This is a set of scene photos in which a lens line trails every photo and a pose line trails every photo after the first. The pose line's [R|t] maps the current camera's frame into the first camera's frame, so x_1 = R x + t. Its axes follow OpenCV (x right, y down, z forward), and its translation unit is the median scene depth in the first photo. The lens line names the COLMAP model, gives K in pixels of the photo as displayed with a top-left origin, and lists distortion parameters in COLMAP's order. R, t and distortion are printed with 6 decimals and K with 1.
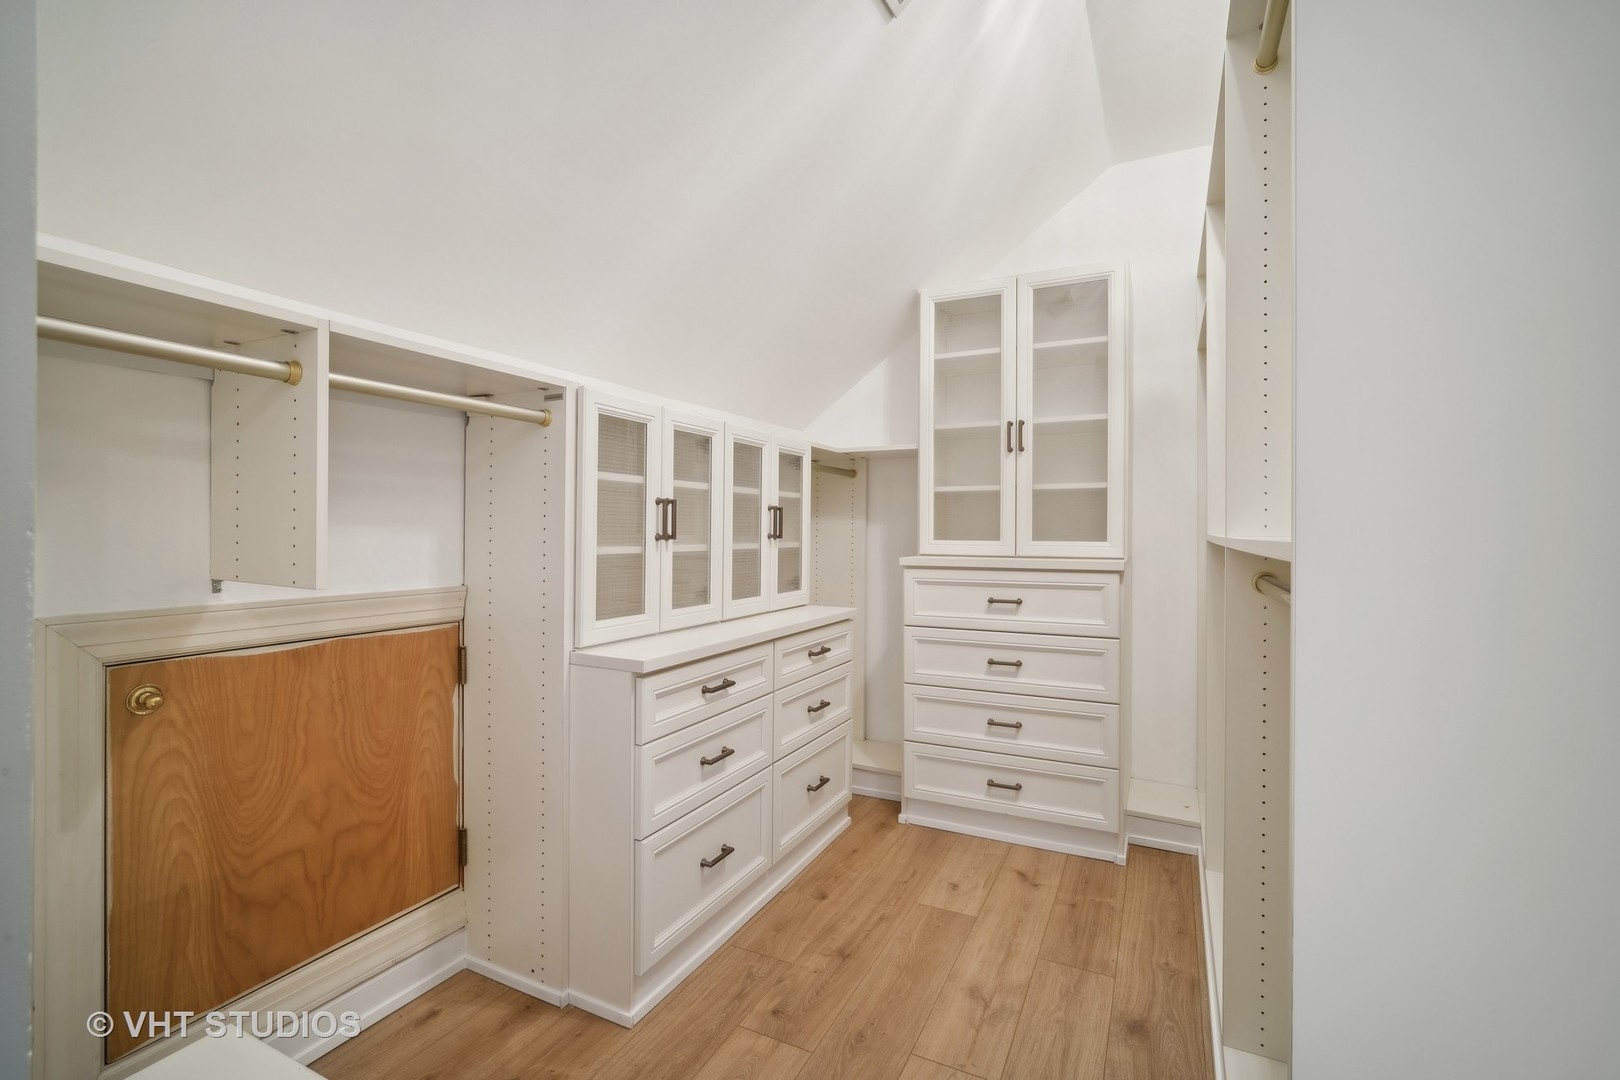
lens RADIAL K [[717.0, 0, 808.6], [0, 717.0, 531.7], [0, 0, 1]] dist [-0.000245, 0.000085]
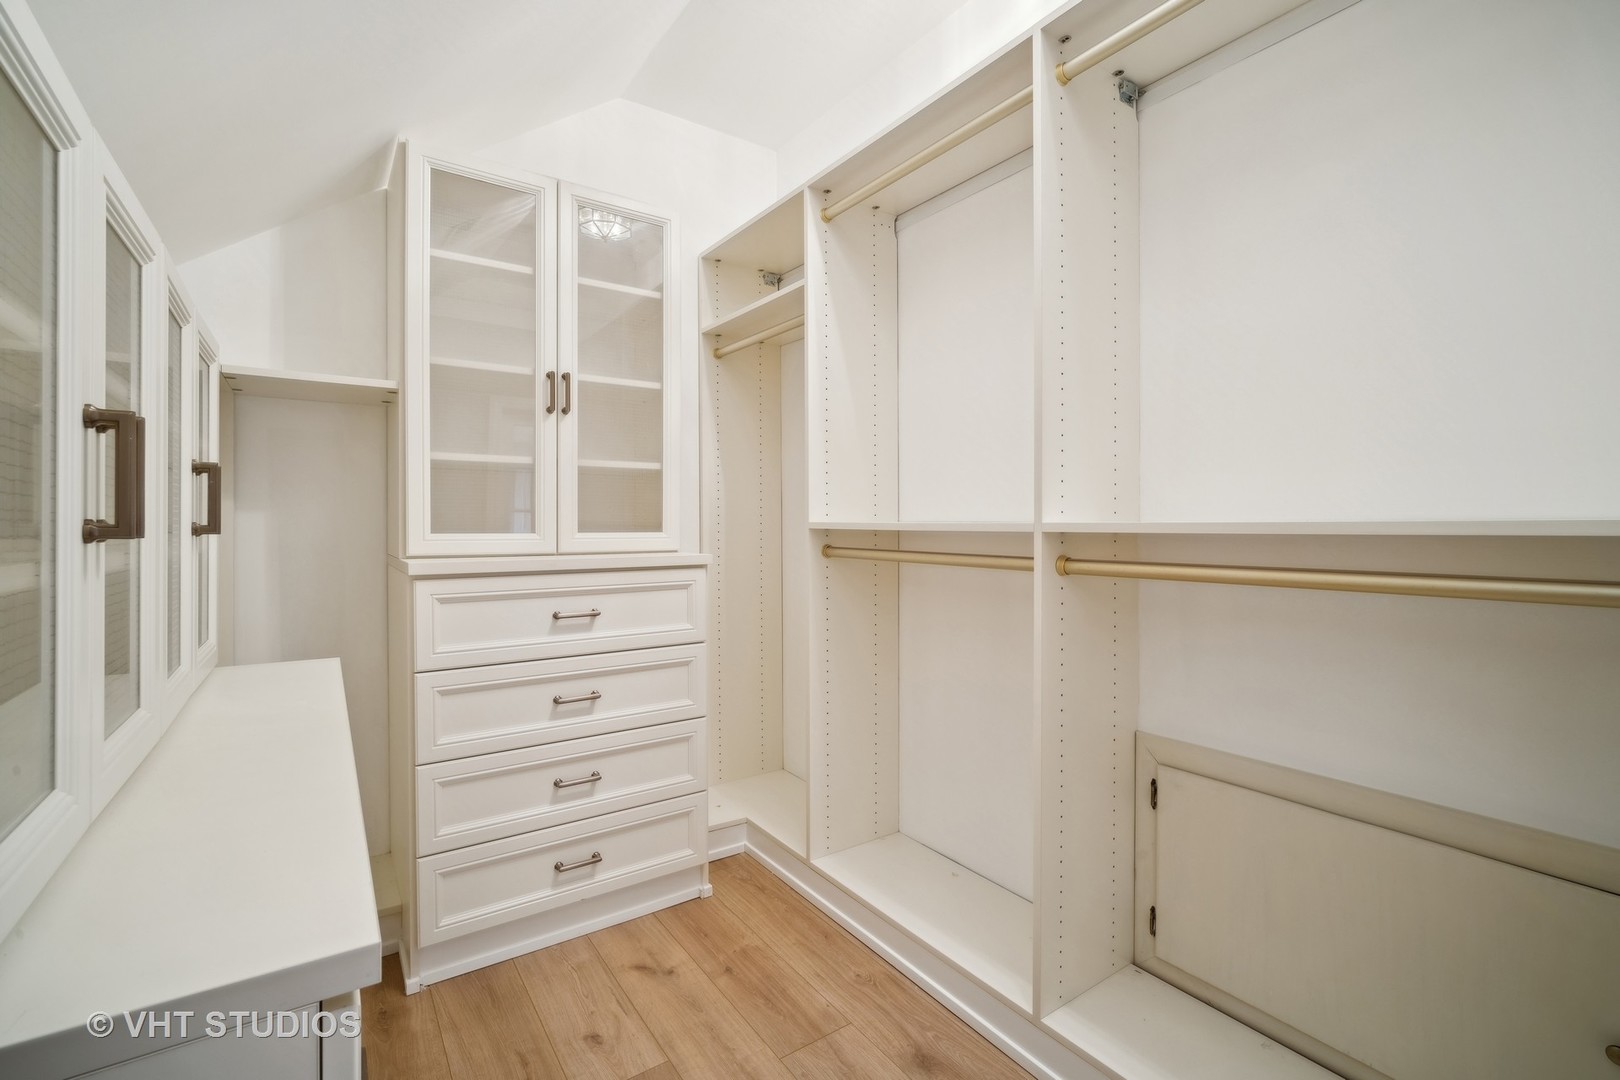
lens RADIAL K [[717.0, 0, 808.6], [0, 717.0, 531.7], [0, 0, 1]] dist [-0.000245, 0.000085]
pose [[0.482915, -0.011671, 0.875589, -0.255461], [0.001687, 0.999922, 0.012398, 0.002746], [-0.875666, -0.004510, 0.482897, 0.432953]]
